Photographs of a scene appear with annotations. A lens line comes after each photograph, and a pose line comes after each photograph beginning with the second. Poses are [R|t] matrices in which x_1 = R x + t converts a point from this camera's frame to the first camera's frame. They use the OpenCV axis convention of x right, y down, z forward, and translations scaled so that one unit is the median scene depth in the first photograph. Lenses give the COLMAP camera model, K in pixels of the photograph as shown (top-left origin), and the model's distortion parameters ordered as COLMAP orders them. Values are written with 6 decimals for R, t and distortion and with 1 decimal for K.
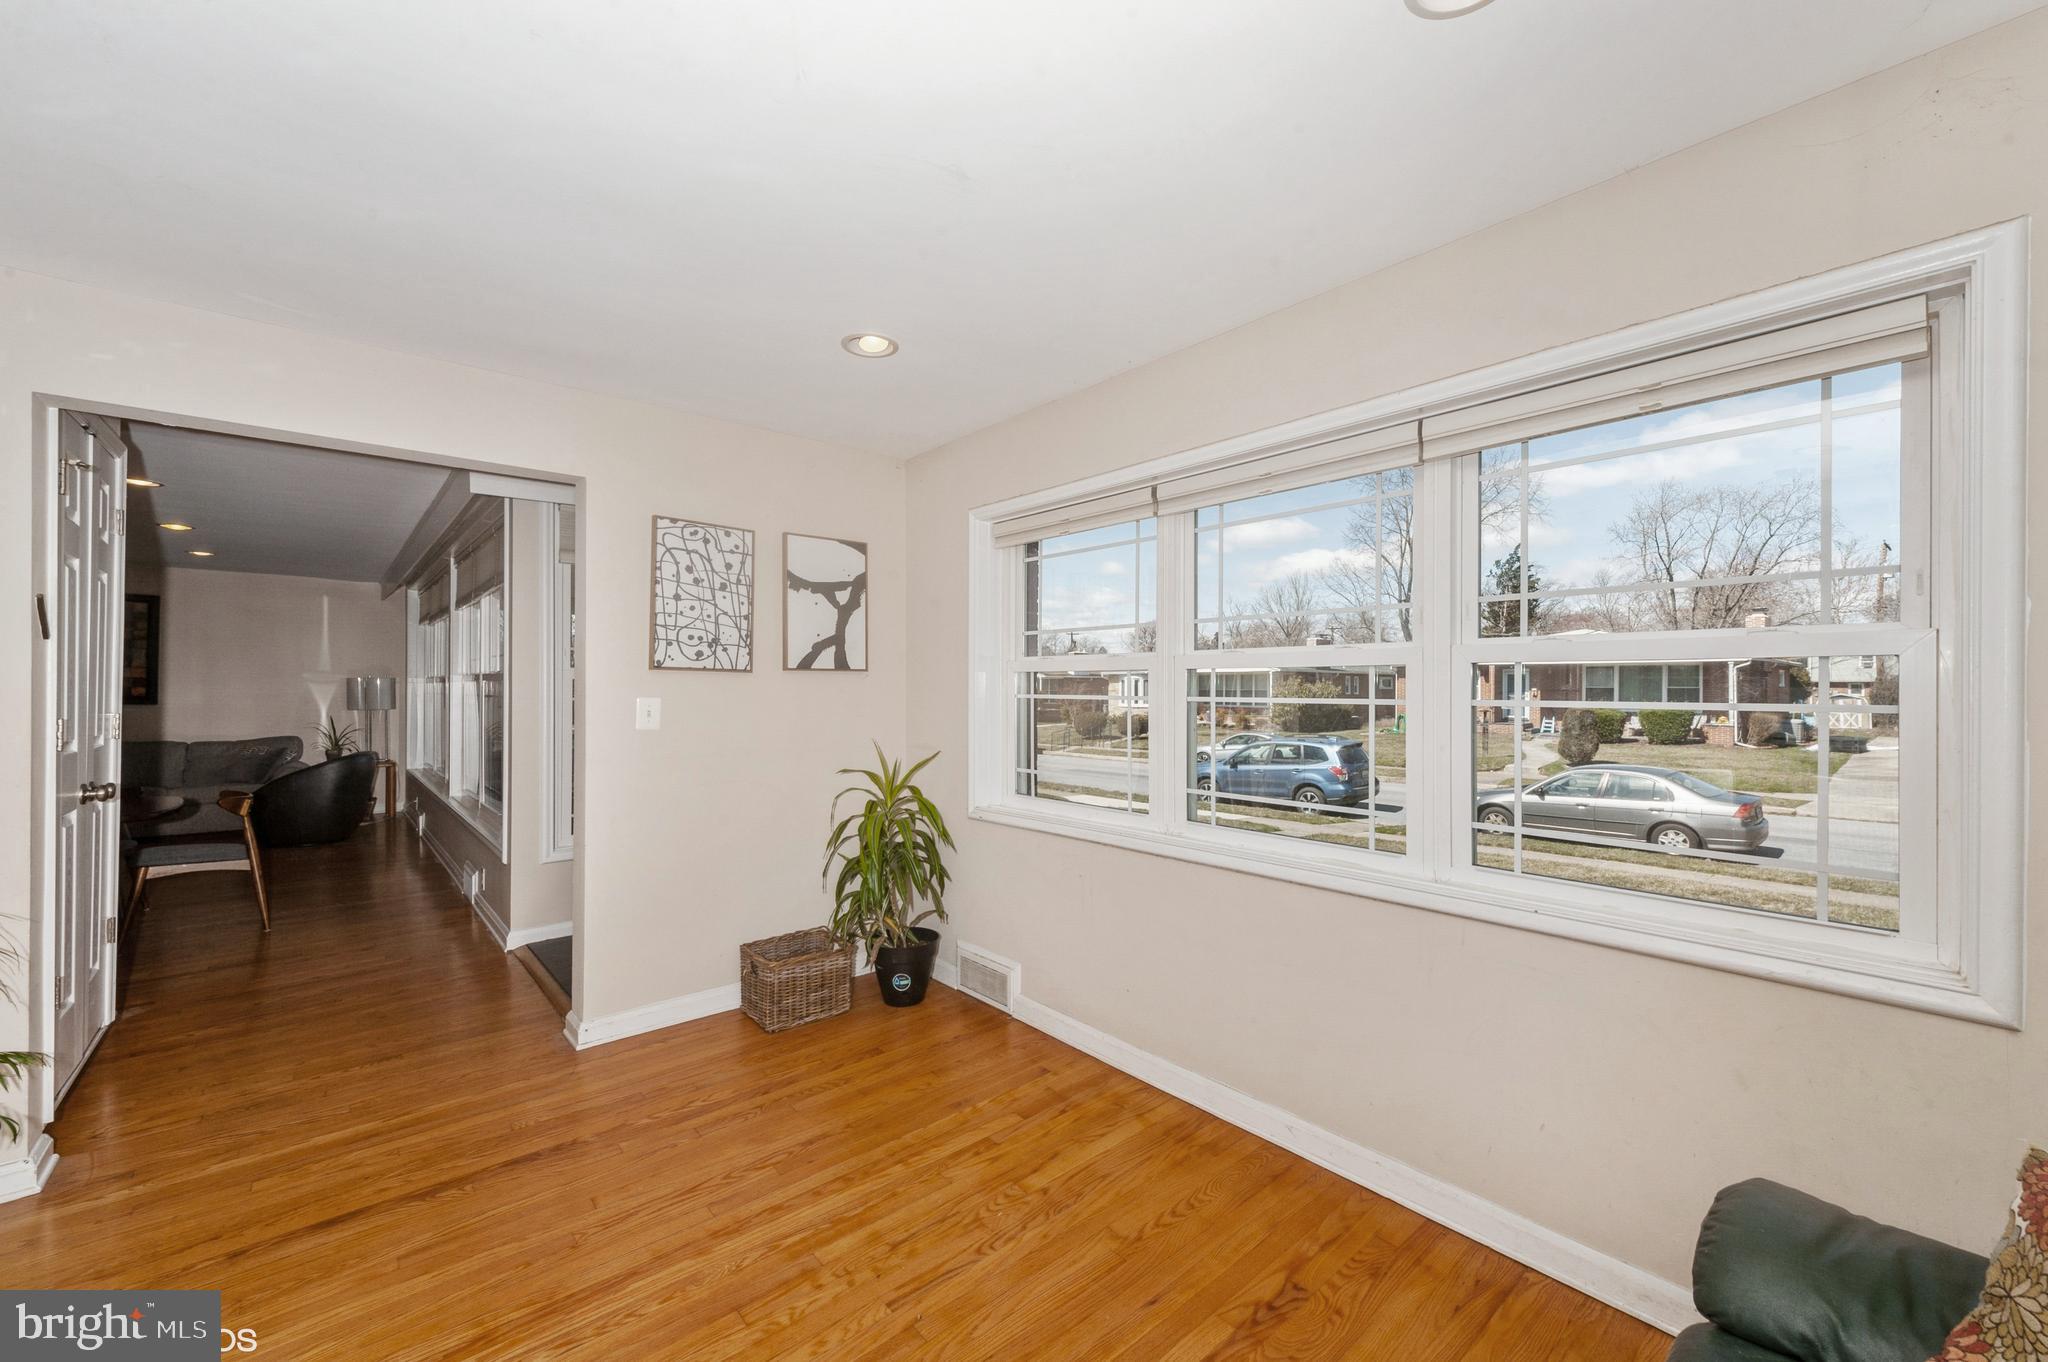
lens RADIAL K [[804.2, 0, 1024.0], [0, 804.2, 681.0], [0, 0, 1]] dist [0.000656, -0.000045]
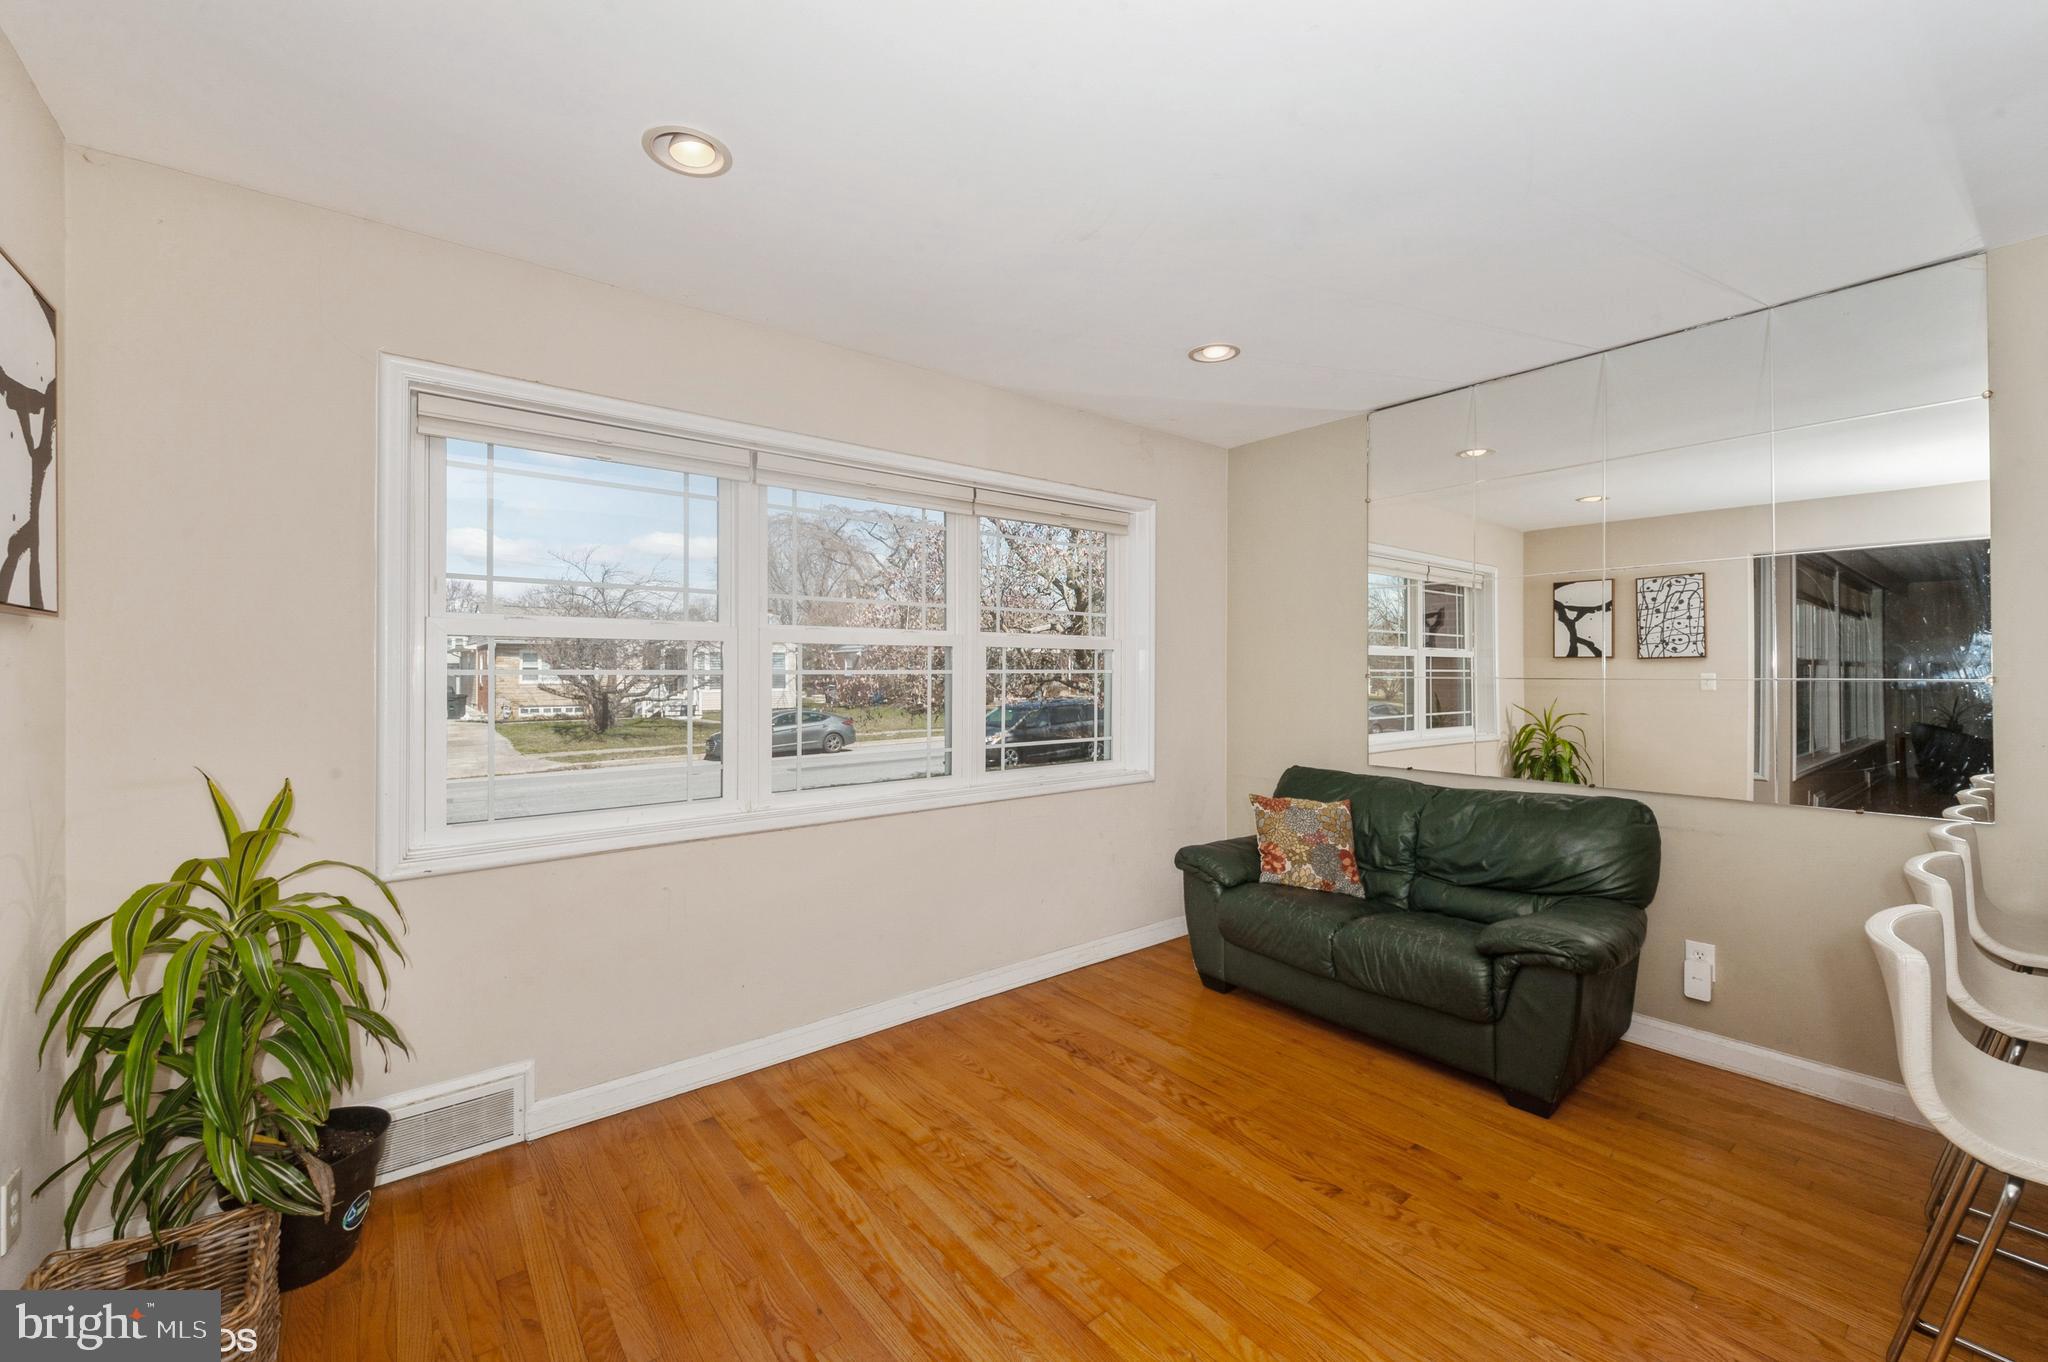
lens RADIAL K [[821.3, 0, 1027.9], [0, 821.3, 661.1], [0, 0, 1]] dist [0.020414, -0.000029]
pose [[0.036061, 0.009155, 0.999308, -1.055323], [-0.009227, 0.999918, -0.008828, 0.018655], [-0.999307, -0.008902, 0.036142, 0.826107]]
